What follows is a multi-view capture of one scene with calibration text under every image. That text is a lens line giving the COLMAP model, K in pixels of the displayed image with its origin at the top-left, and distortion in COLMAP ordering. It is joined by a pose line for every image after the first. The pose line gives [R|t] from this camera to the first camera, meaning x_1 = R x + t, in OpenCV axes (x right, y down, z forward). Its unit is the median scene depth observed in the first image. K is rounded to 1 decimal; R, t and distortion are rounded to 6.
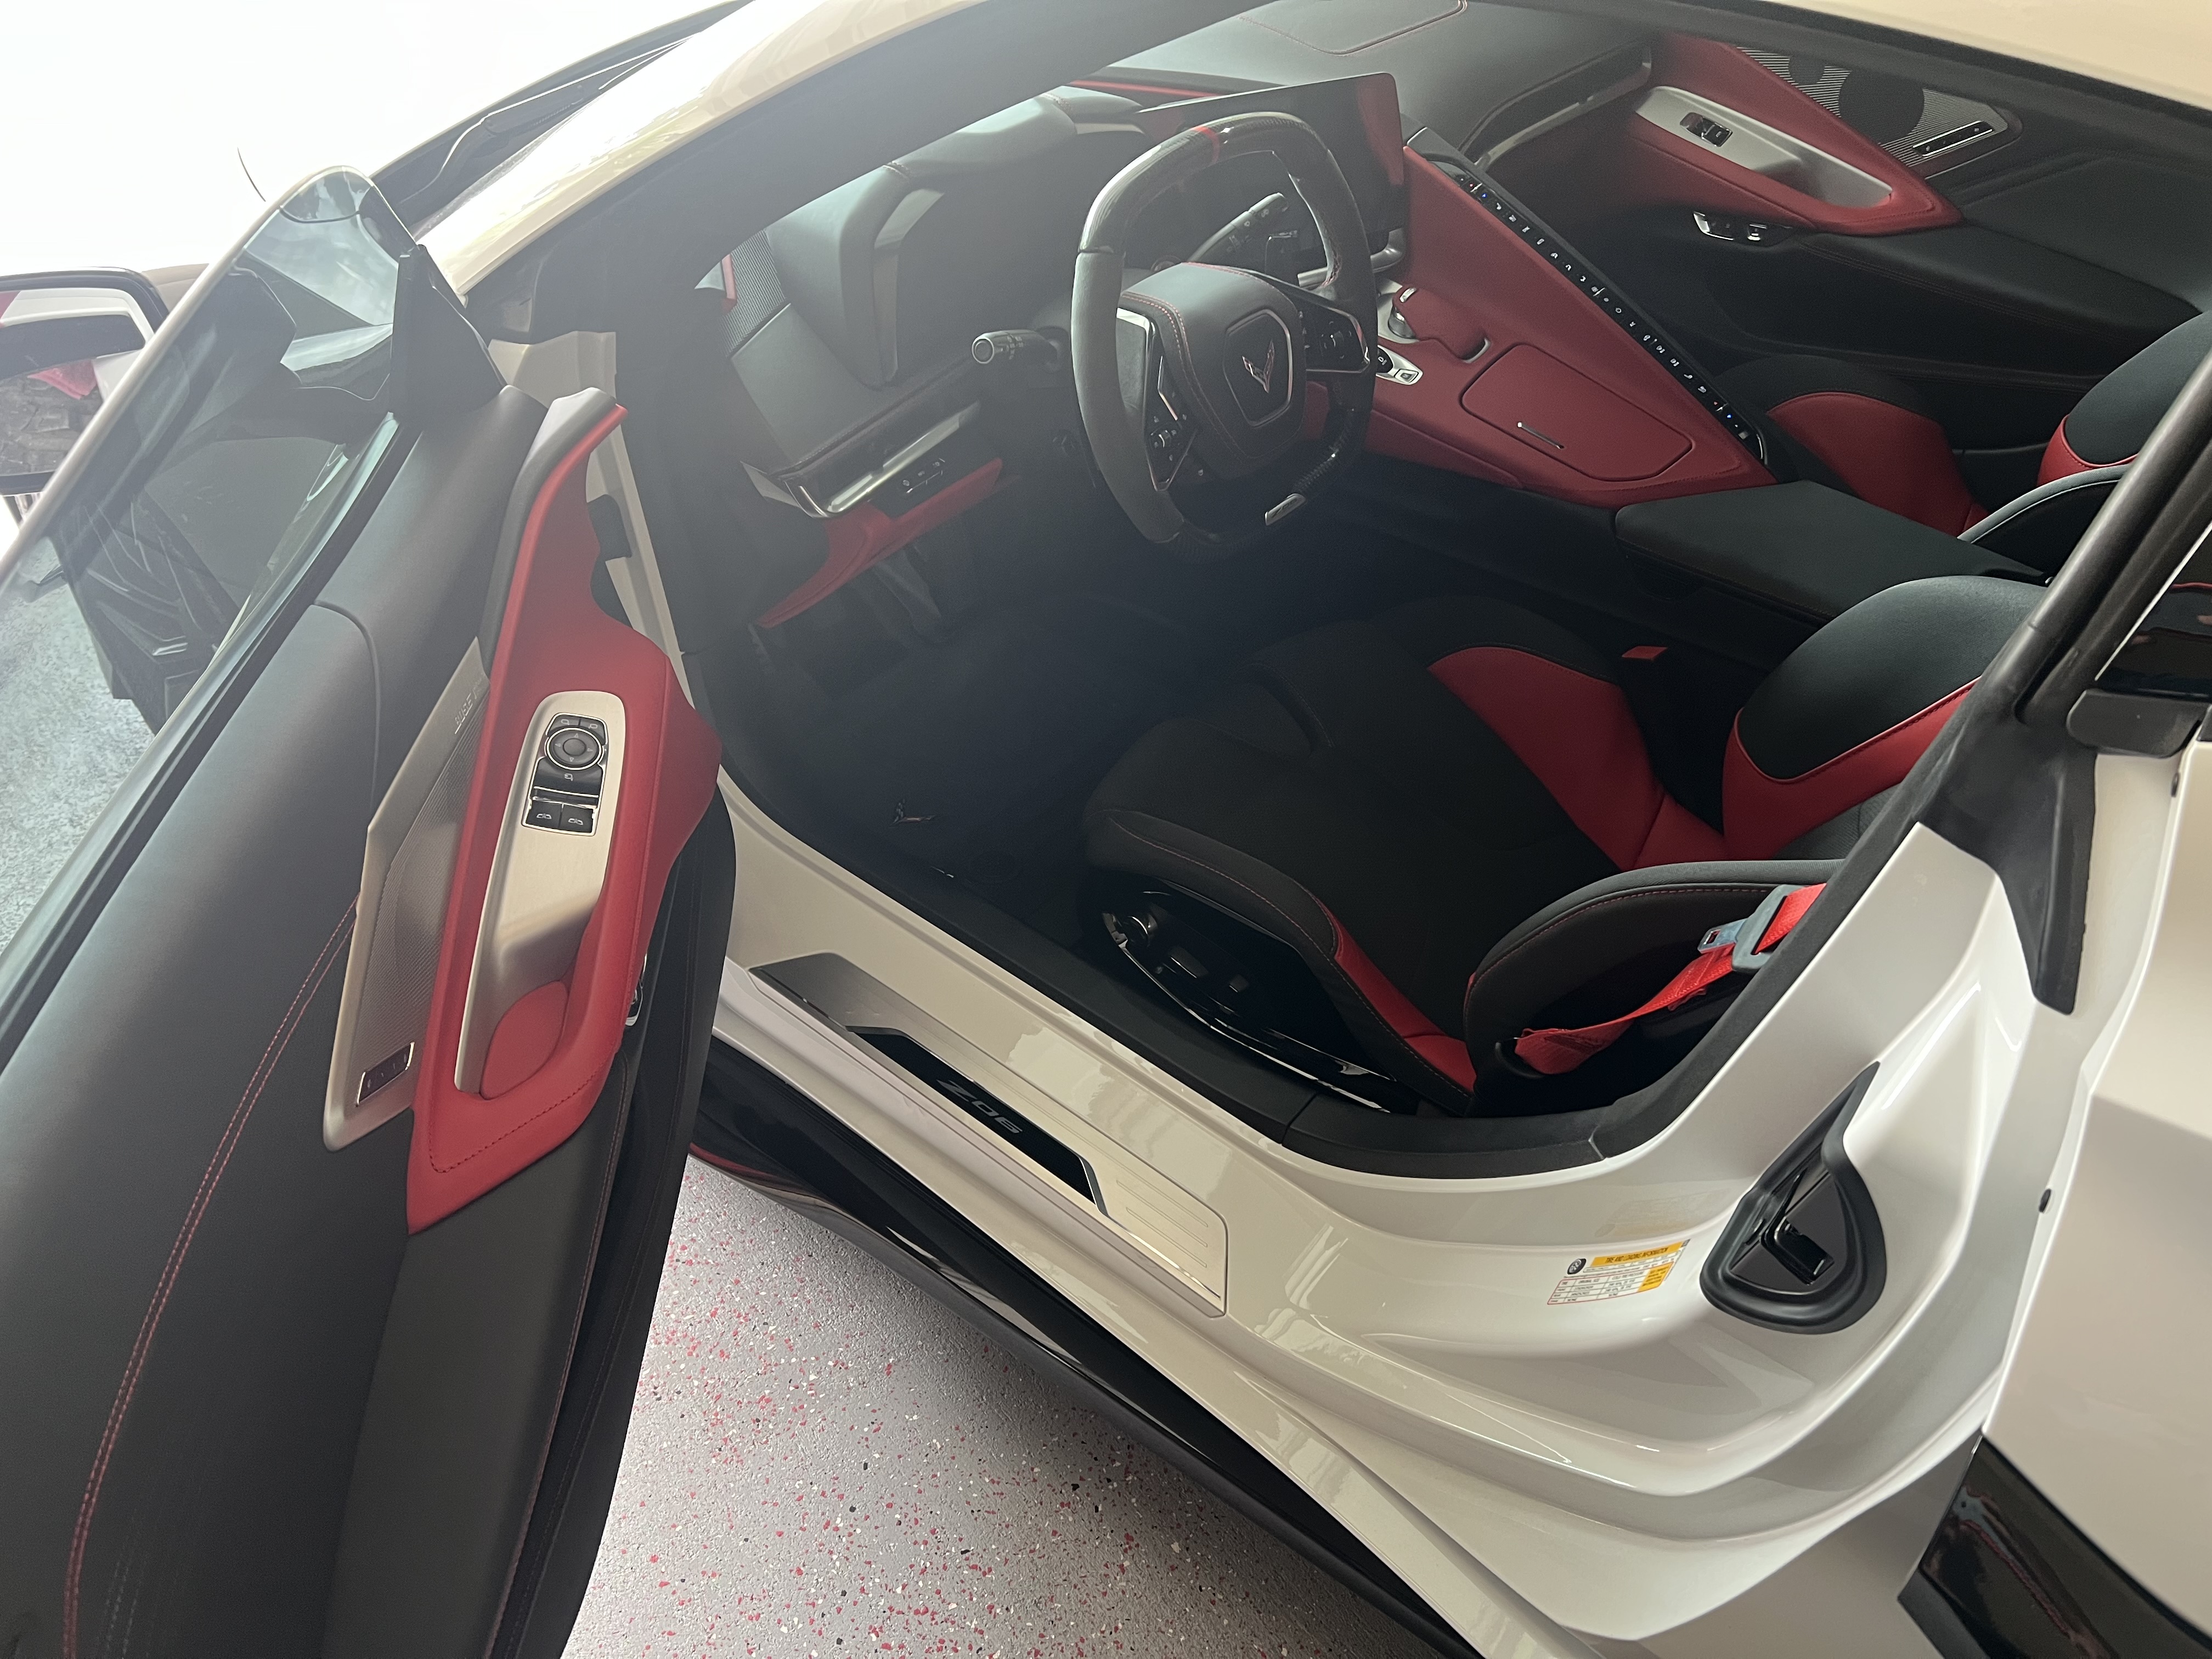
lens RADIAL K [[1699.0, 0, 1097.1], [0, 1699.0, 869.9], [0, 0, 1]] dist [-0.004713, 0.002116]
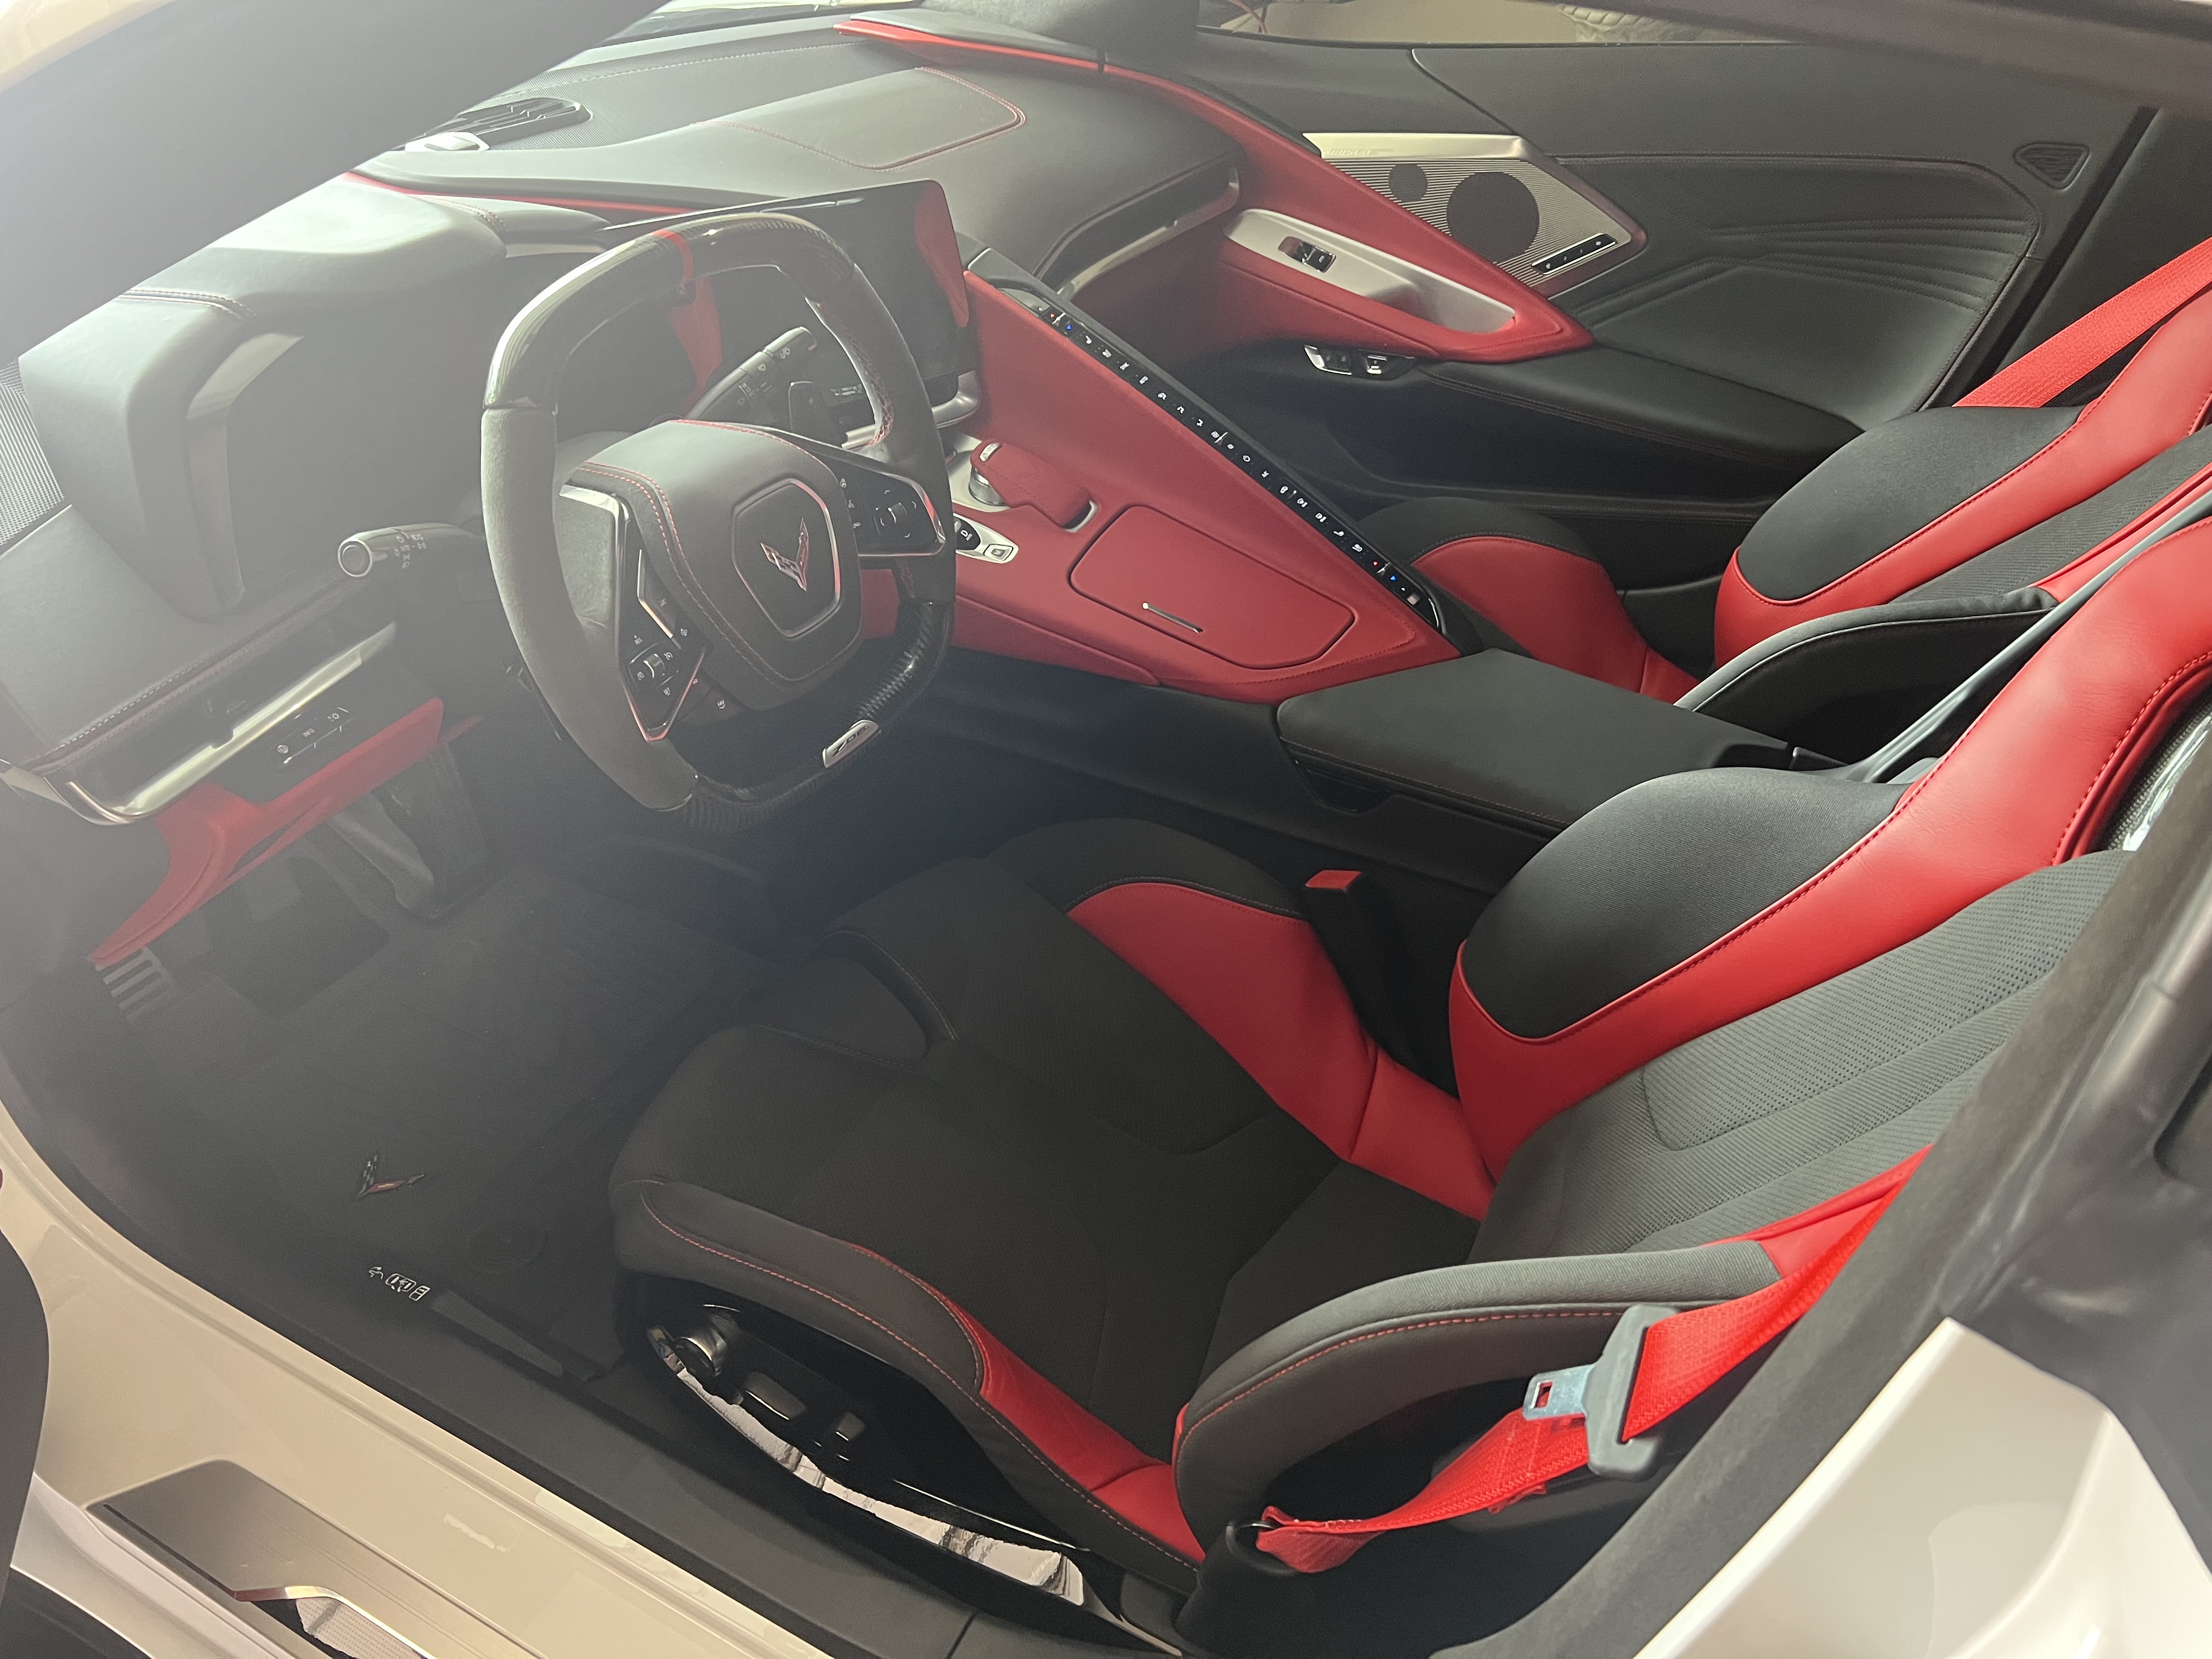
lens RADIAL K [[1626.8, 0, 1106.0], [0, 1626.8, 829.5], [0, 0, 1]] dist [0.063346, -0.092772]
pose [[0.973547, -0.092688, 0.208845, 0.063192], [0.113764, 0.989308, -0.091251, -0.092173], [-0.198154, 0.112596, 0.973682, 0.278179]]
